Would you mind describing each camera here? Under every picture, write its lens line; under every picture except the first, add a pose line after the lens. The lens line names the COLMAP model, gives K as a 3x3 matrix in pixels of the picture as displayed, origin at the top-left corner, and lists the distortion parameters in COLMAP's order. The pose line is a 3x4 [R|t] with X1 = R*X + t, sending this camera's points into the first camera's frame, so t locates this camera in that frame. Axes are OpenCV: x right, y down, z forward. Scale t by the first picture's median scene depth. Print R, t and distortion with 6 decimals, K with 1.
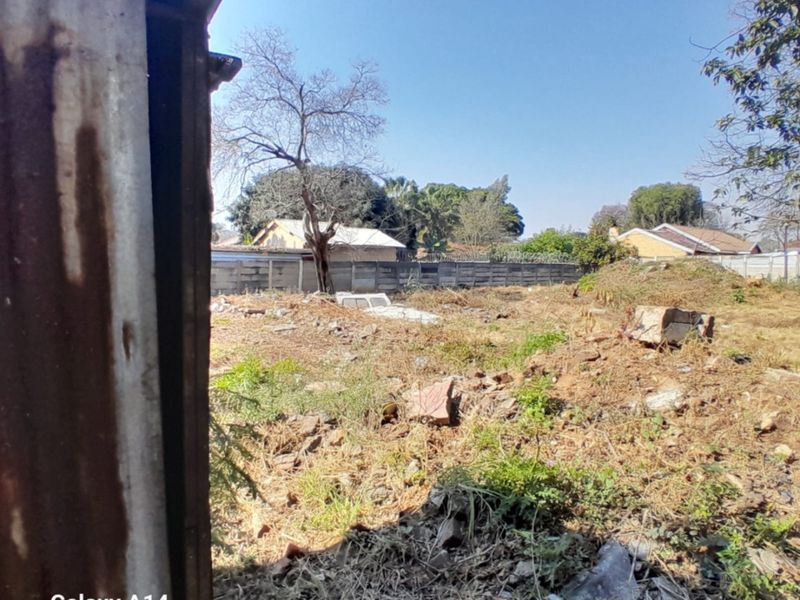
lens RADIAL K [[528.3, 0, 404.1], [0, 528.3, 303.1], [0, 0, 1]] dist [0.009292, -0.054048]
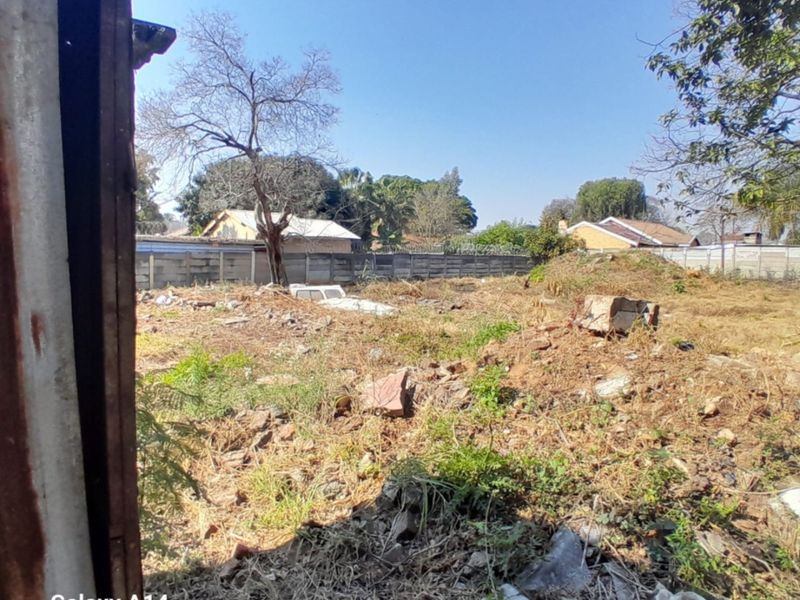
lens RADIAL K [[525.5, 0, 405.0], [0, 525.5, 303.1], [0, 0, 1]] dist [0.012593, -0.059482]
pose [[0.996259, -0.006775, 0.086157, 0.004633], [0.005417, 0.999858, 0.015983, 0.002250], [-0.086253, -0.015456, 0.996153, 0.018760]]
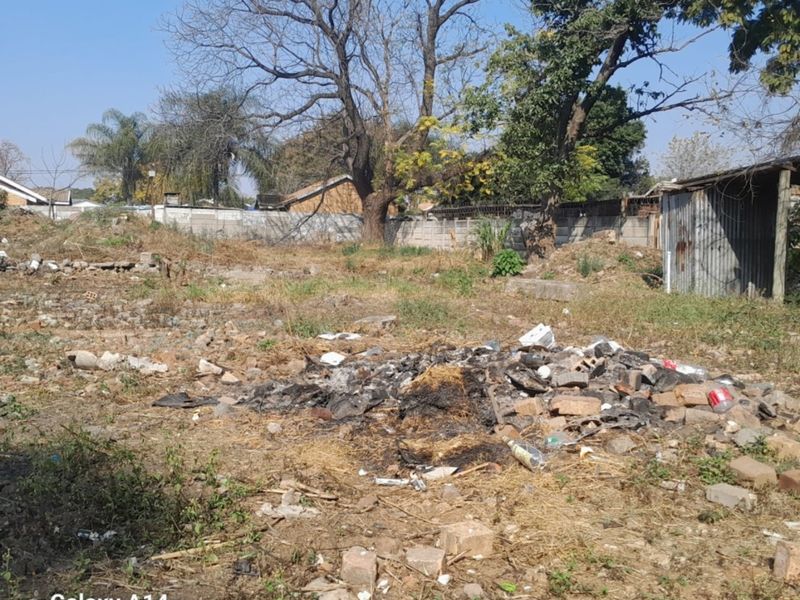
lens RADIAL K [[815.5, 0, 403.1], [0, 815.5, 306.0], [0, 0, 1]] dist [0.130483, -0.307631]
pose [[0.355754, -0.086764, 0.930544, -4.965643], [0.056678, 0.995852, 0.071185, 0.045582], [-0.932860, 0.027417, 0.359196, 0.416566]]
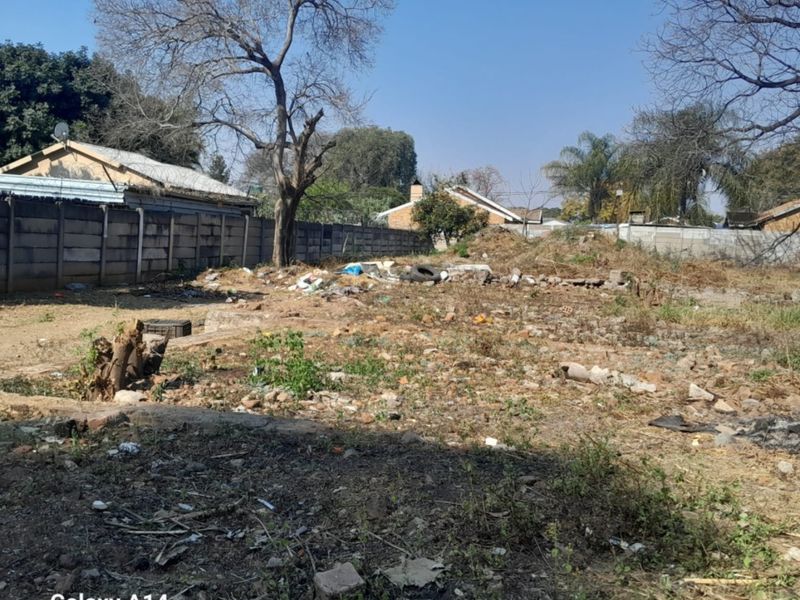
lens RADIAL K [[815.5, 0, 403.1], [0, 815.5, 306.0], [0, 0, 1]] dist [0.130483, -0.307631]
pose [[0.786815, -0.031198, 0.616400, -5.019721], [0.016670, 0.999431, 0.029306, 0.038311], [-0.616964, -0.012782, 0.786887, 0.461800]]
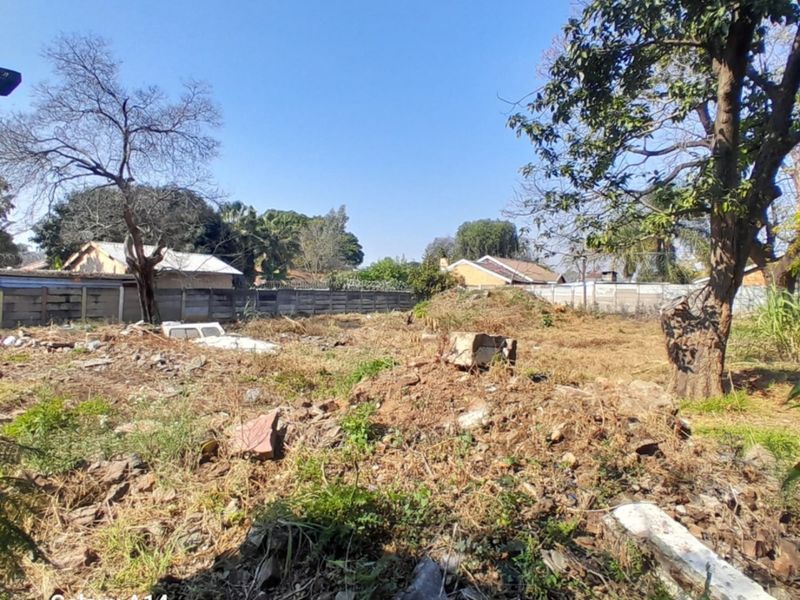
lens RADIAL K [[527.7, 0, 400.0], [0, 527.7, 300.0], [0, 0, 1]] dist [0.008825, -0.051967]
pose [[0.958108, -0.001241, 0.286403, 0.028588], [0.017774, 0.998321, -0.055134, -0.002857], [-0.285854, 0.057915, 0.956521, -0.011887]]
